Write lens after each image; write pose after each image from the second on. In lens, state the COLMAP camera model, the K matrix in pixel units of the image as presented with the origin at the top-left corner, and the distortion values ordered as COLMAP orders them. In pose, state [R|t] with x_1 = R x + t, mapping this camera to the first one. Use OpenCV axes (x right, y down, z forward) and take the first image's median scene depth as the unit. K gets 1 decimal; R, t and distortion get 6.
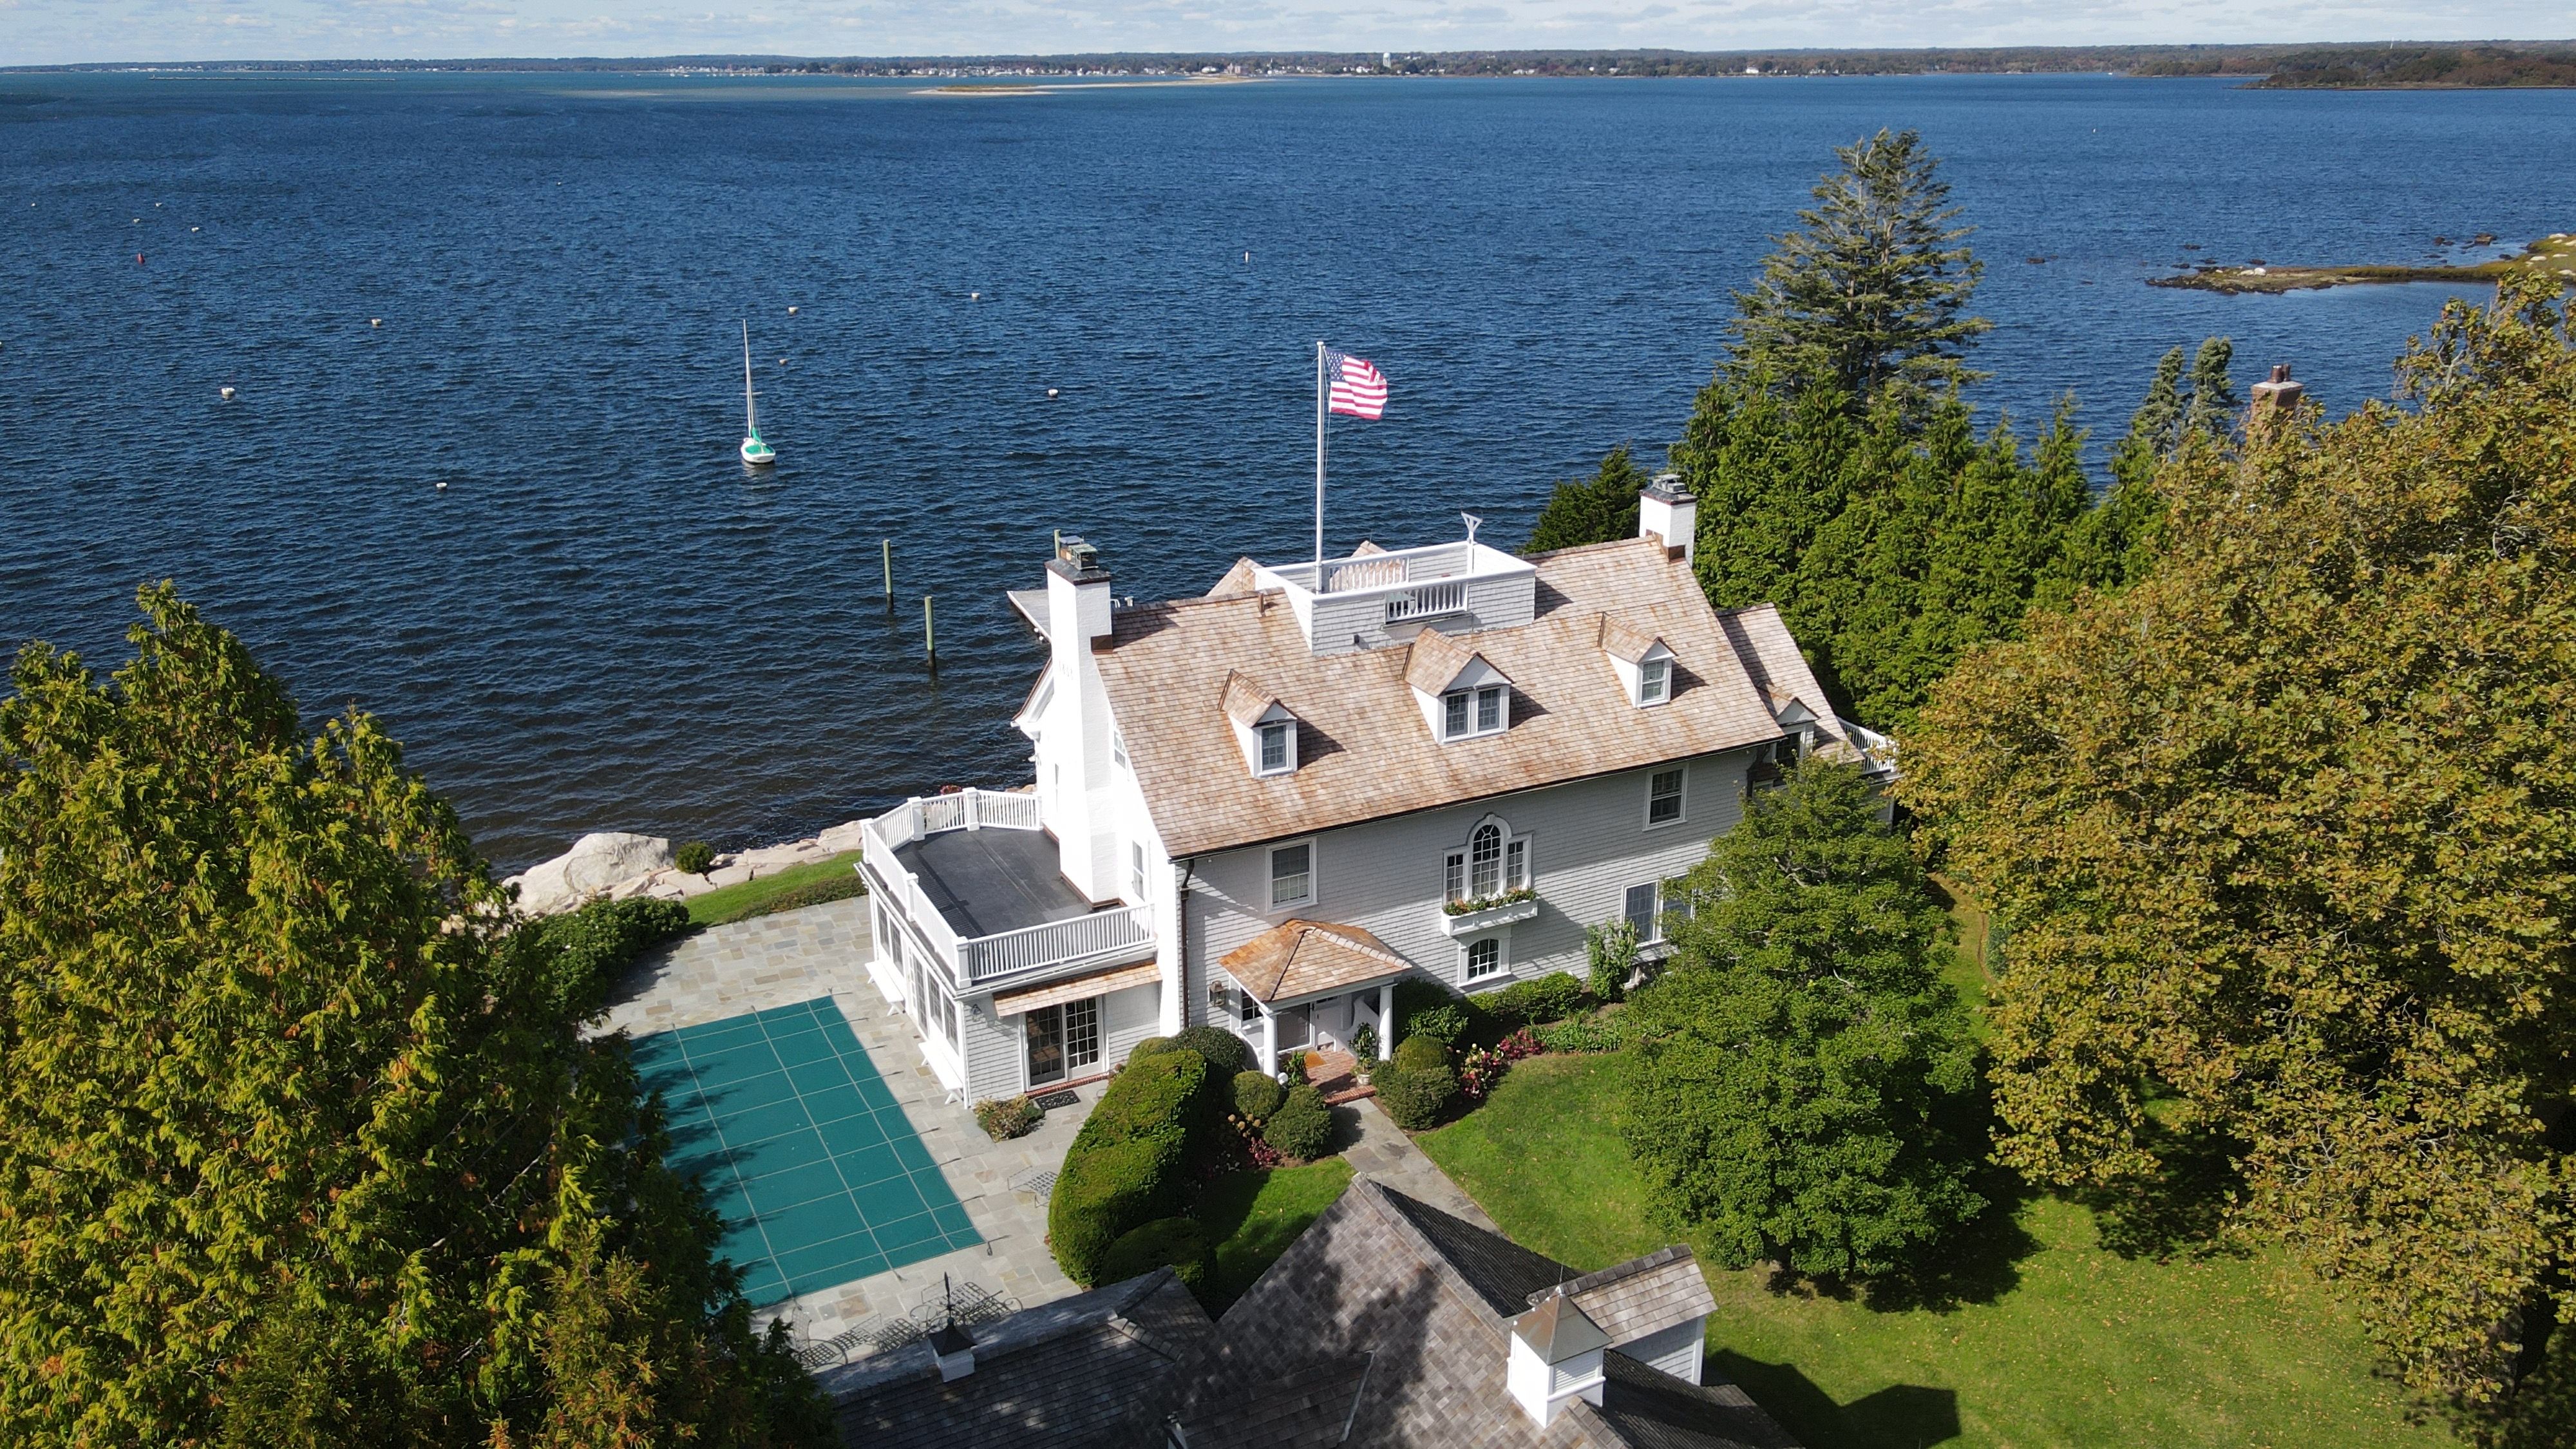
lens RADIAL K [[1882.3, 0, 1305.5], [0, 1882.3, 735.7], [0, 0, 1]] dist [0.011230, 0.025044]
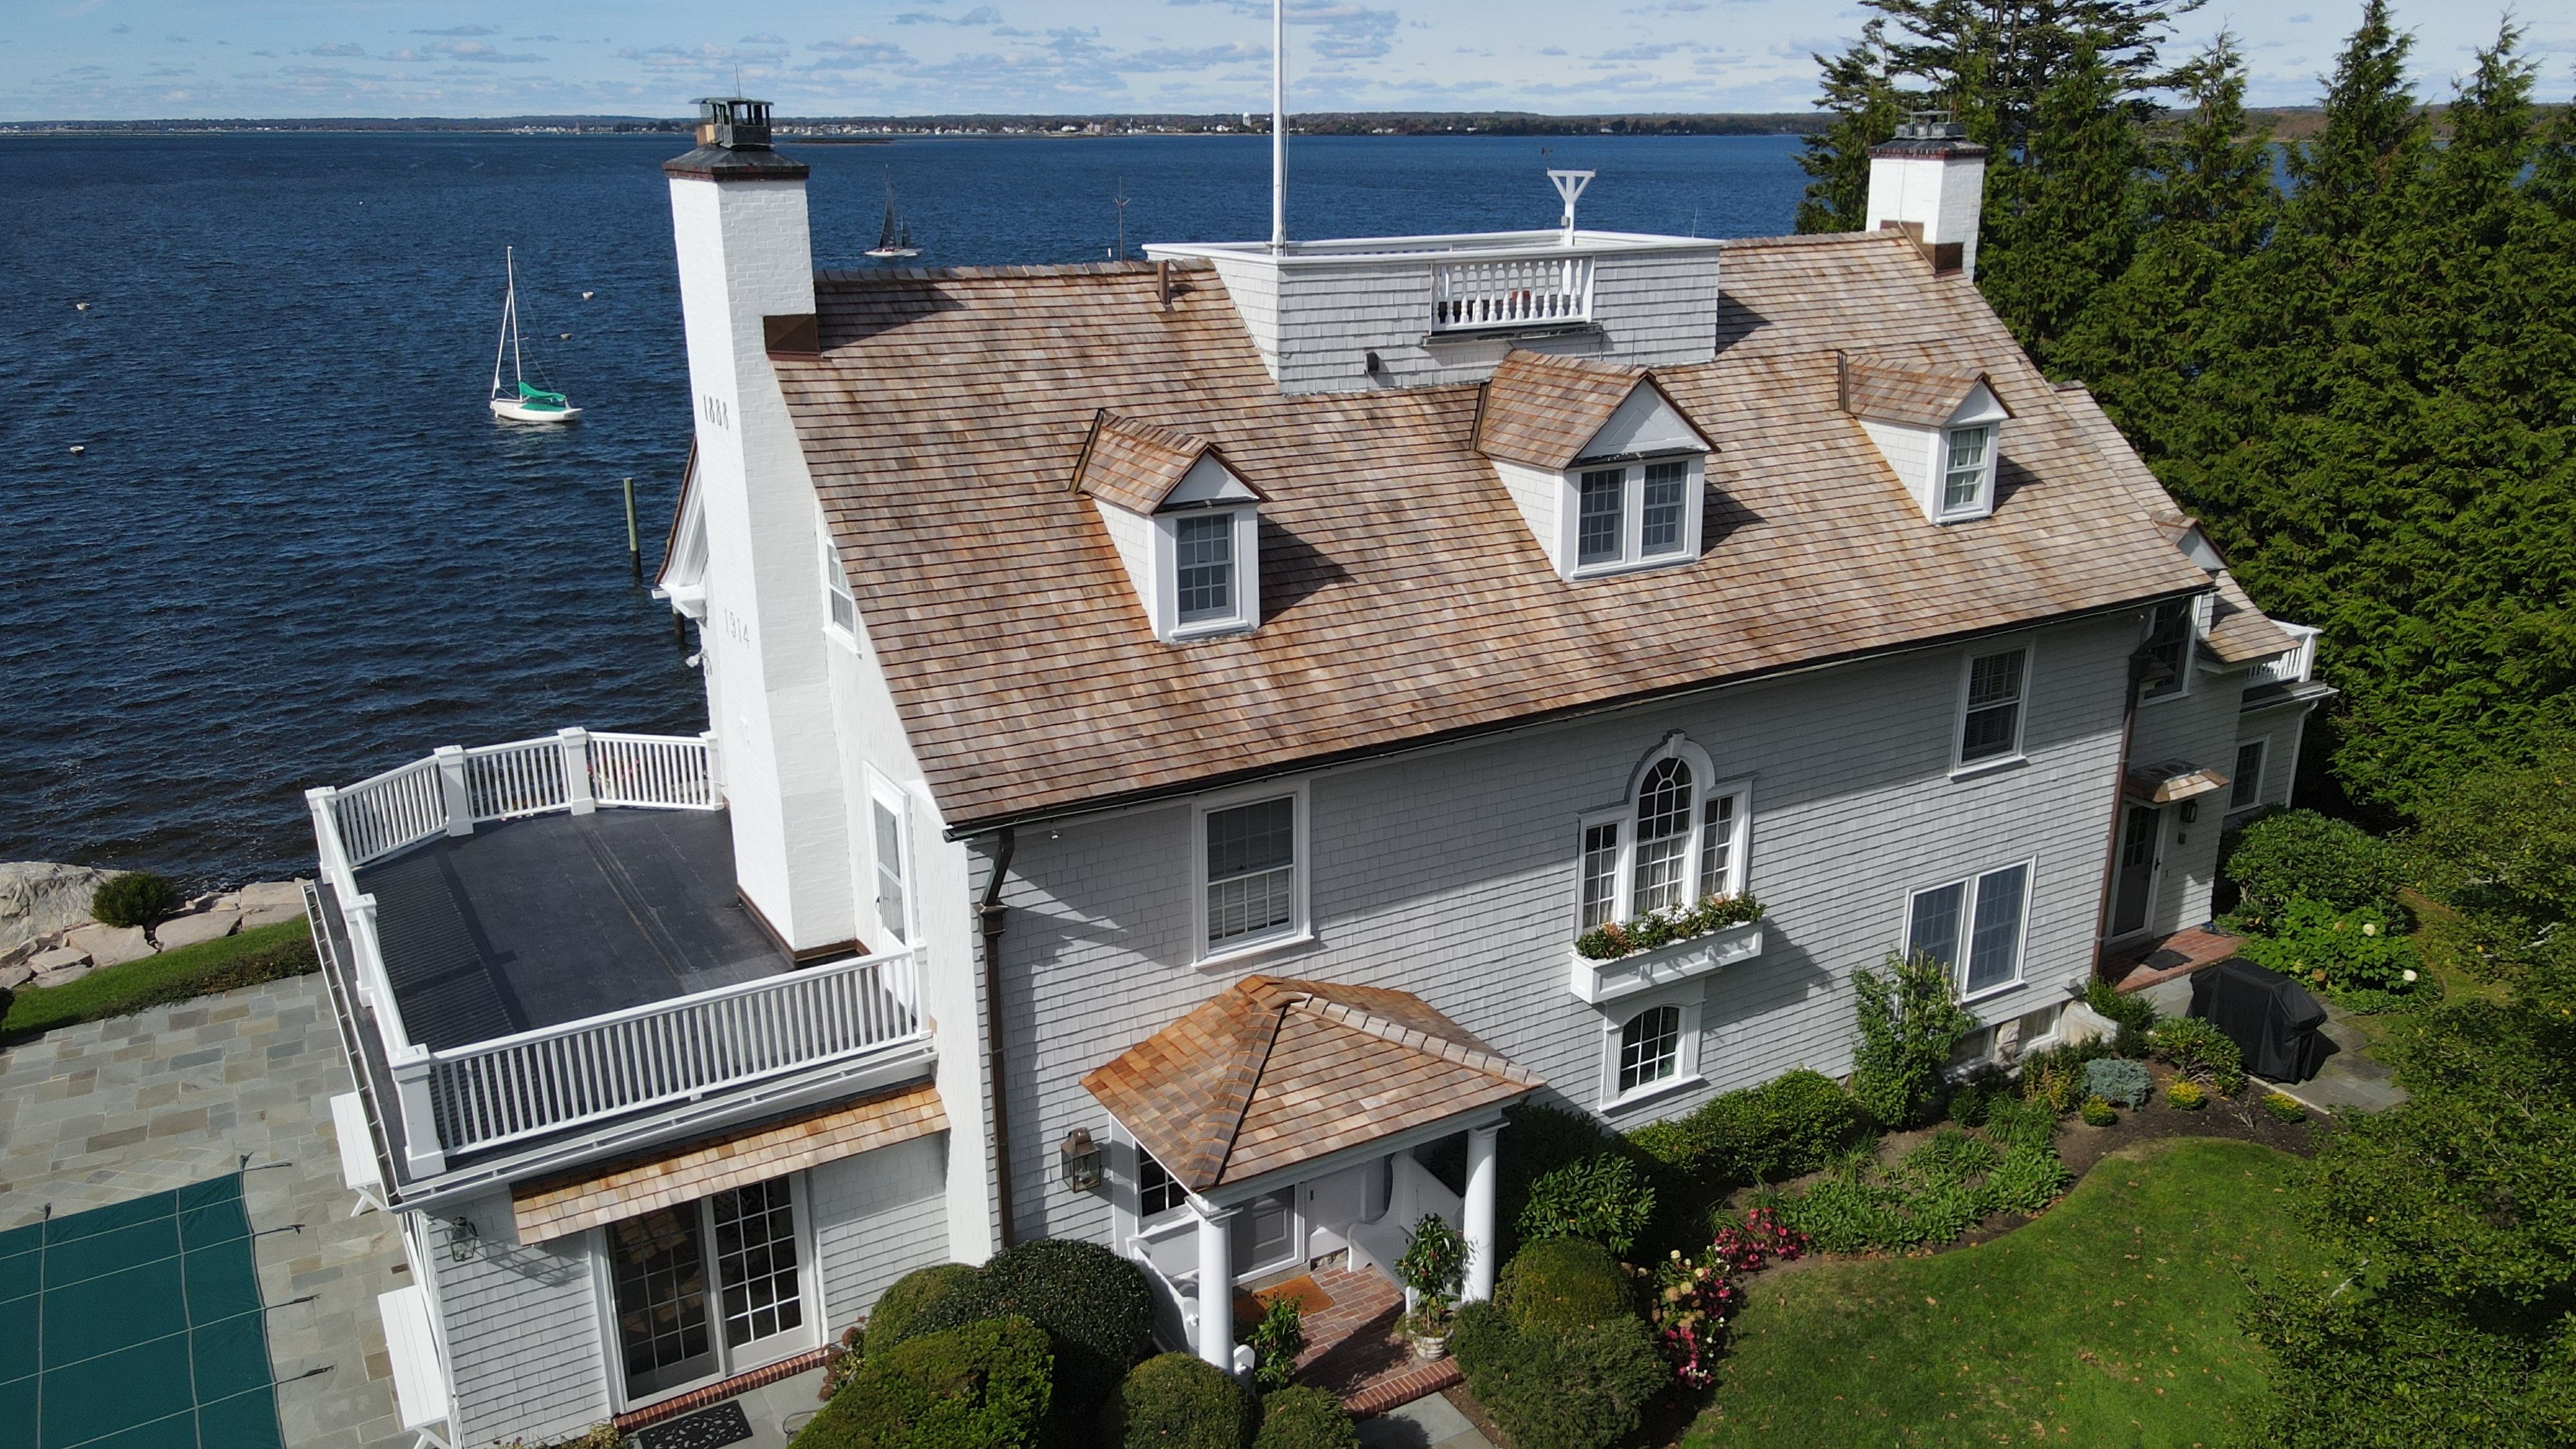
lens RADIAL K [[1882.3, 0, 1303.1], [0, 1882.3, 740.7], [0, 0, 1]] dist [0.011230, 0.025044]
pose [[0.997593, -0.019500, 0.066545, -0.022240], [0.021375, 0.999391, -0.027585, 0.053594], [-0.065966, 0.028941, 0.997402, 0.544398]]
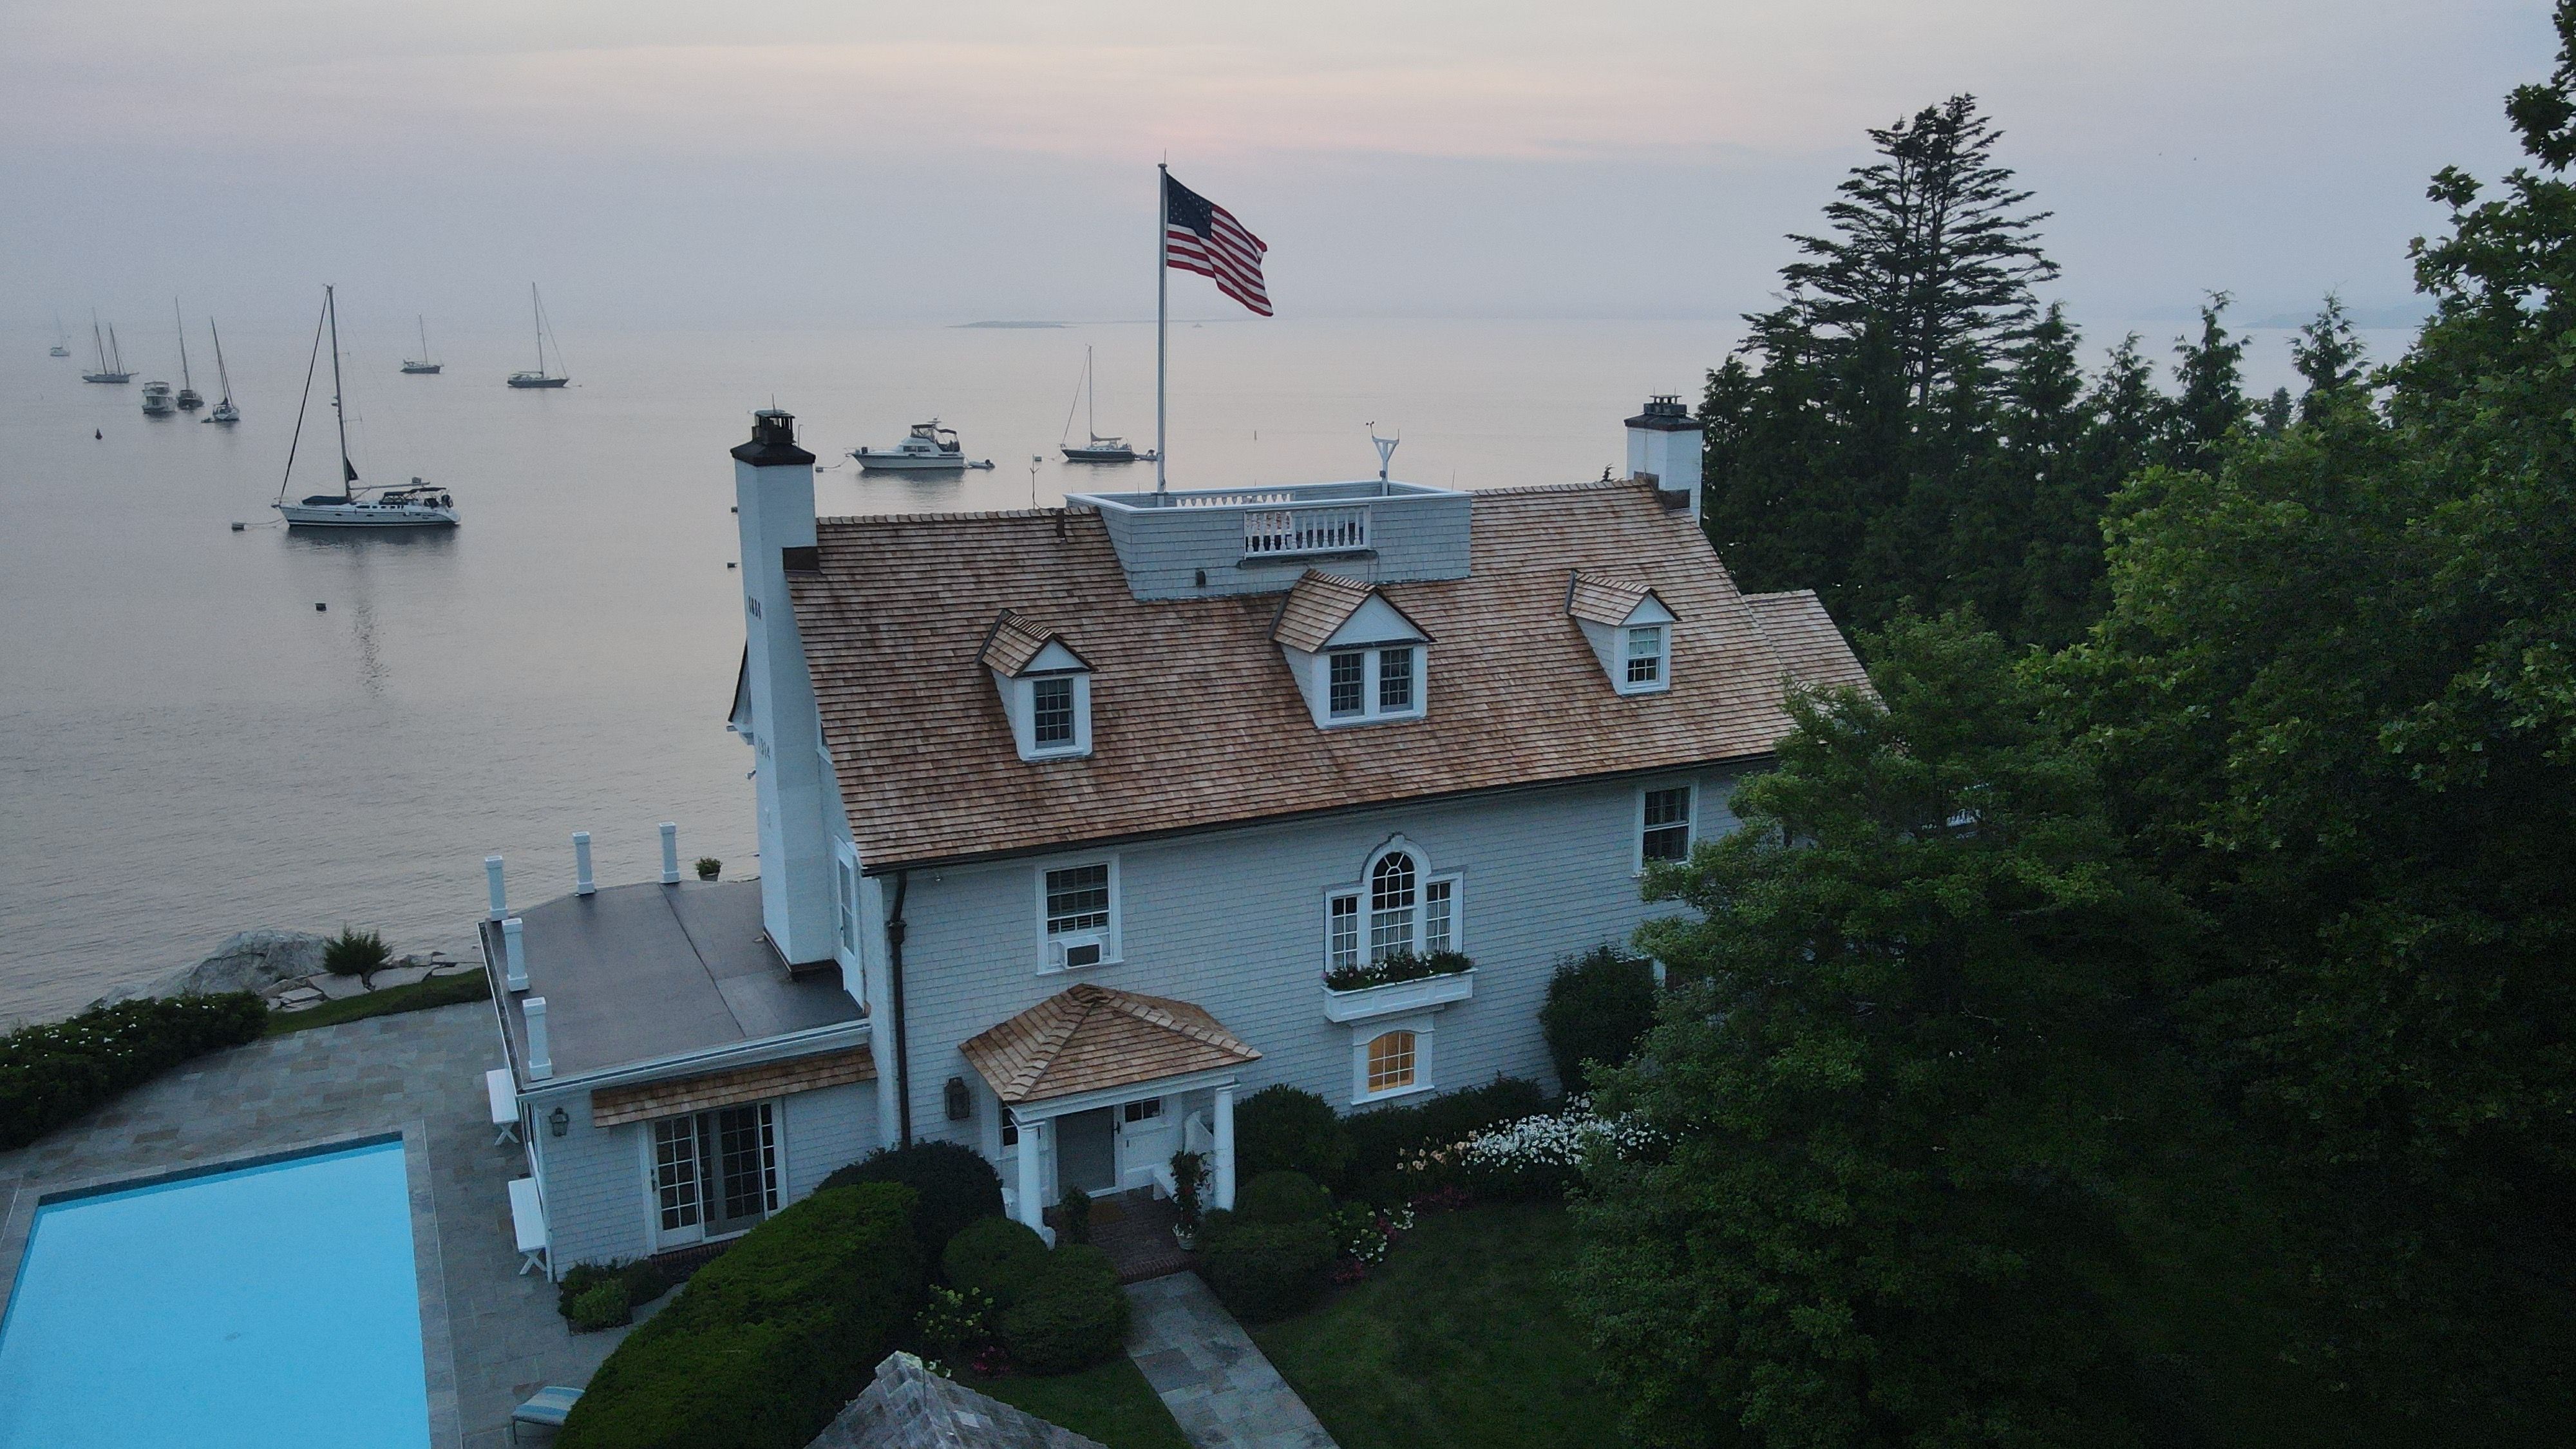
lens RADIAL K [[1882.3, 0, 1304.8], [0, 1882.3, 752.0], [0, 0, 1]] dist [0.011230, 0.025044]
pose [[0.999918, 0.005162, -0.011757, 0.072563], [-0.006457, 0.993586, -0.112898, 0.086665], [0.011099, 0.112965, 0.993537, 0.336794]]
